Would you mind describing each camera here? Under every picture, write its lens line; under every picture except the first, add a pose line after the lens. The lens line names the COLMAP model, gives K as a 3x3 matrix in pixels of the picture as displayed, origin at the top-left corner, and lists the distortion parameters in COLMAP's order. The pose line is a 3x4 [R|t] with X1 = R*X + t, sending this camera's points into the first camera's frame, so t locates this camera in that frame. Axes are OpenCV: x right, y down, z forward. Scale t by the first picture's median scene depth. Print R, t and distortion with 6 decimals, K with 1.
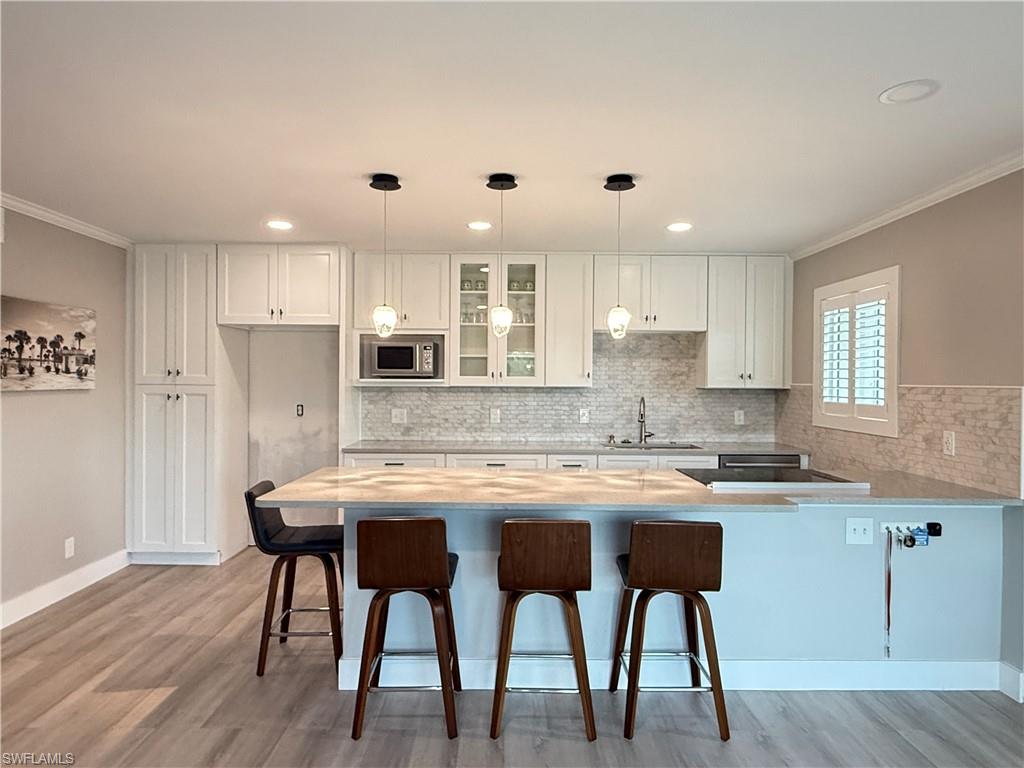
lens RADIAL K [[647.9, 0, 505.9], [0, 647.9, 384.1], [0, 0, 1]] dist [0.003128, 0.000893]
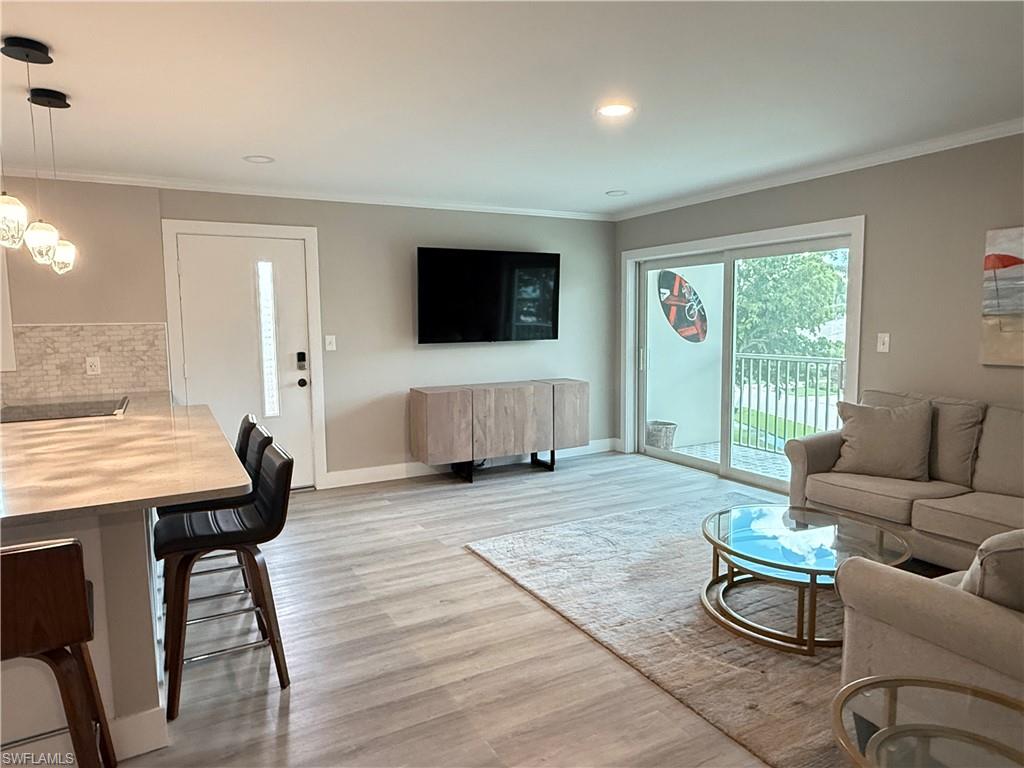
lens RADIAL K [[647.9, 0, 511.7], [0, 647.9, 383.2], [0, 0, 1]] dist [0.003128, 0.000893]
pose [[-0.477349, -0.087462, 0.874350, -0.612316], [0.016126, 0.993995, 0.108234, -0.004263], [-0.878566, 0.065766, -0.473072, 0.573510]]
